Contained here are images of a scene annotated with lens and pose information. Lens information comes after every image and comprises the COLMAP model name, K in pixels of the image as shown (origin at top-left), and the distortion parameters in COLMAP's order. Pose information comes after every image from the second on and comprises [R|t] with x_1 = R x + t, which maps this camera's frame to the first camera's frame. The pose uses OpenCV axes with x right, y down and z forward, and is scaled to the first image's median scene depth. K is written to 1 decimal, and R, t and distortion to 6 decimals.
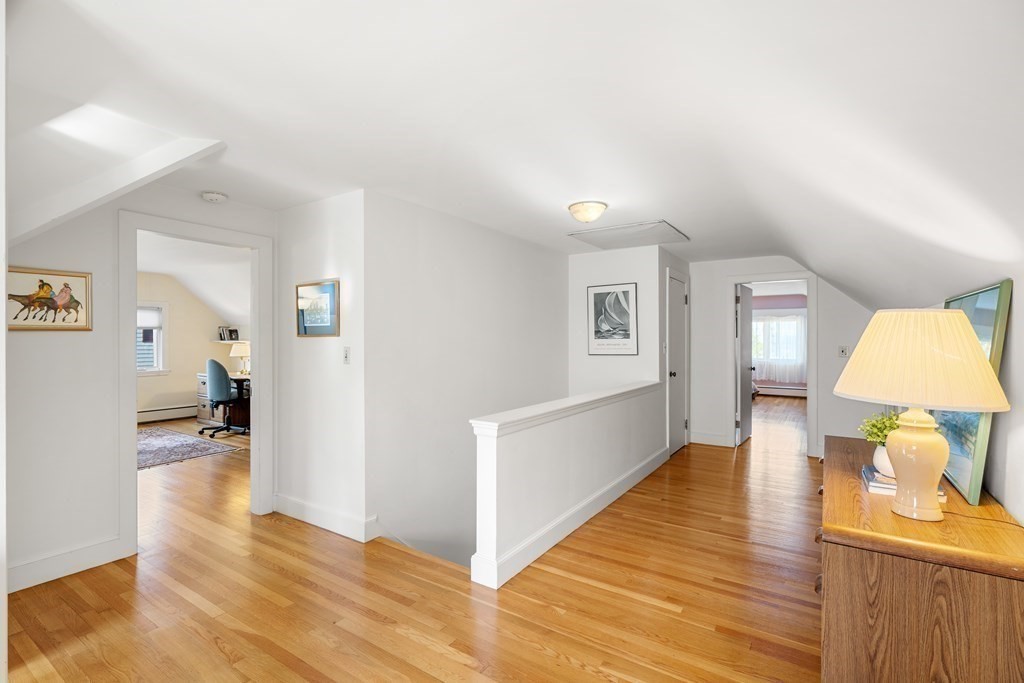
lens RADIAL K [[471.1, 0, 505.8], [0, 471.1, 343.6], [0, 0, 1]] dist [-0.003365, 0.000084]
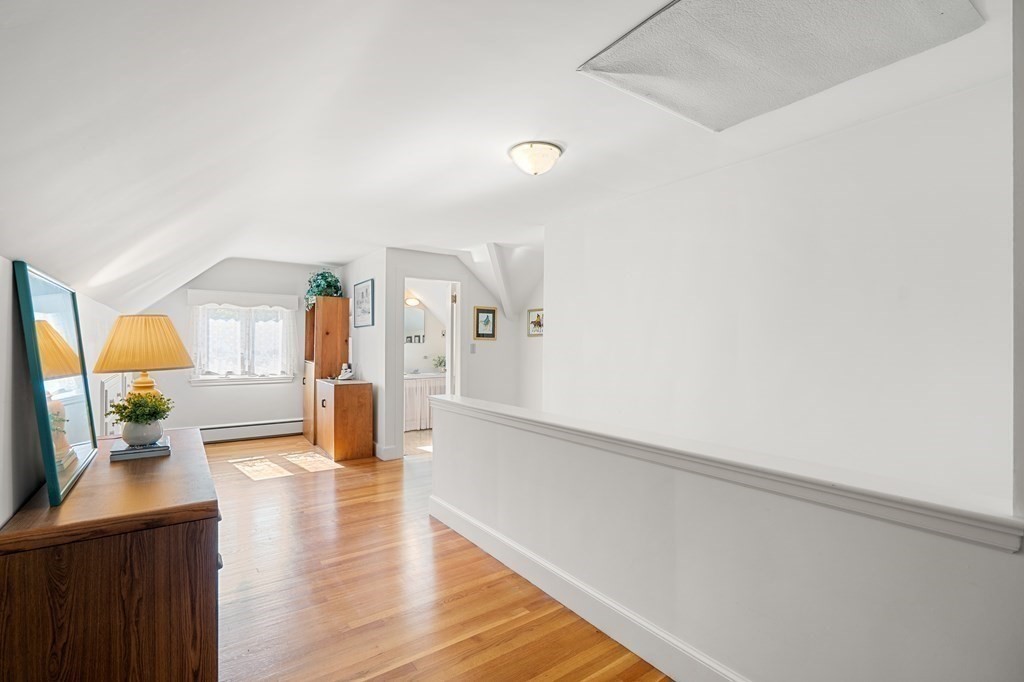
lens RADIAL K [[471.1, 0, 508.8], [0, 471.1, 341.1], [0, 0, 1]] dist [-0.003365, 0.000084]
pose [[-0.351760, -0.003252, -0.936085, 0.951068], [-0.004338, 0.999989, -0.001844, 0.001478], [0.936080, 0.003412, -0.351770, 1.333455]]
